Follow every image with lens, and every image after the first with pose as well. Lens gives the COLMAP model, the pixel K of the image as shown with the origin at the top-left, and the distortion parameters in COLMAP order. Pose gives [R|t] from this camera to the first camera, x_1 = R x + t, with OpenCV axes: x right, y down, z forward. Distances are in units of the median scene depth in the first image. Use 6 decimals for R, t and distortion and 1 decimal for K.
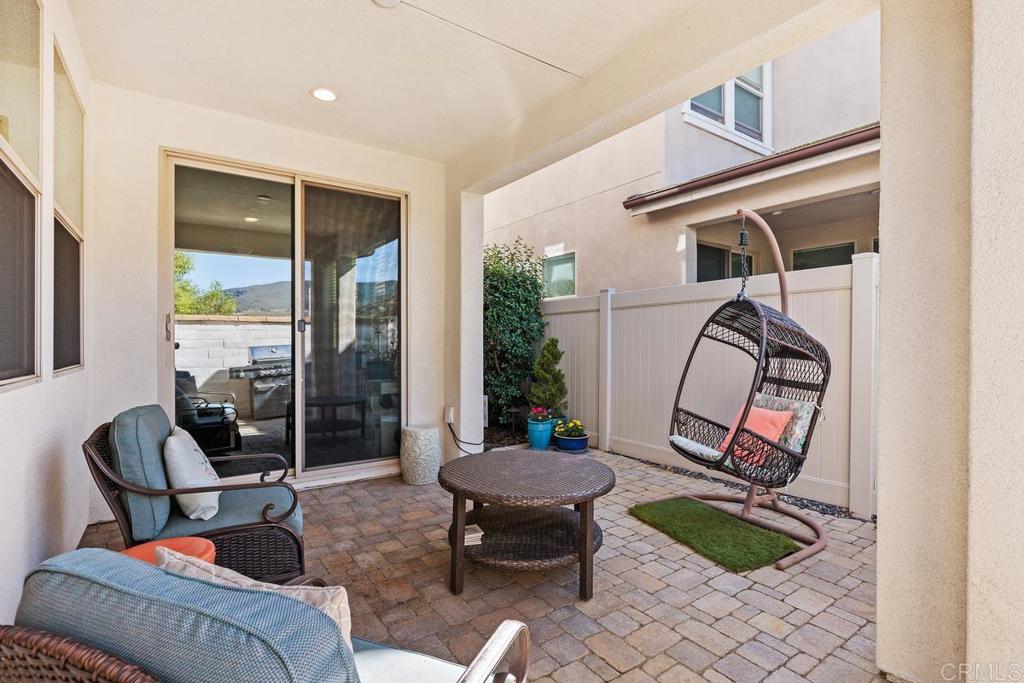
lens RADIAL K [[487.1, 0, 512.0], [0, 487.1, 341.5], [0, 0, 1]] dist [-0.002418, -0.000487]
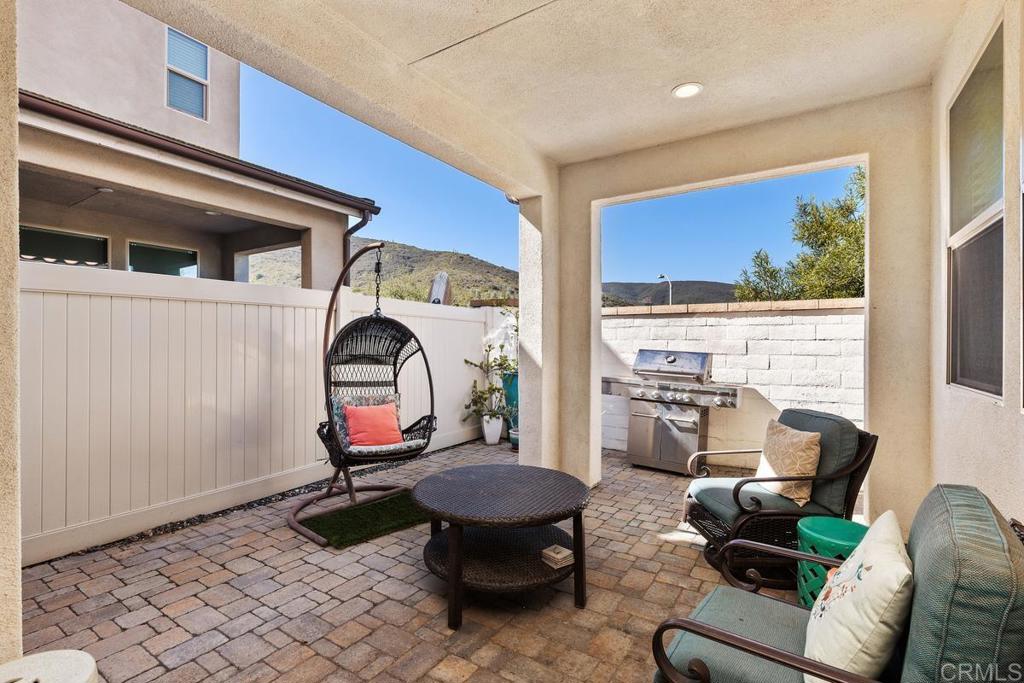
lens RADIAL K [[464.9, 0, 512.0], [0, 464.9, 341.5], [0, 0, 1]] dist [-0.001119, -0.000106]
pose [[-0.382021, -0.002417, 0.924151, -0.579700], [-0.003641, 0.999993, 0.001110, -0.021663], [-0.924147, -0.002941, -0.382027, 0.914979]]
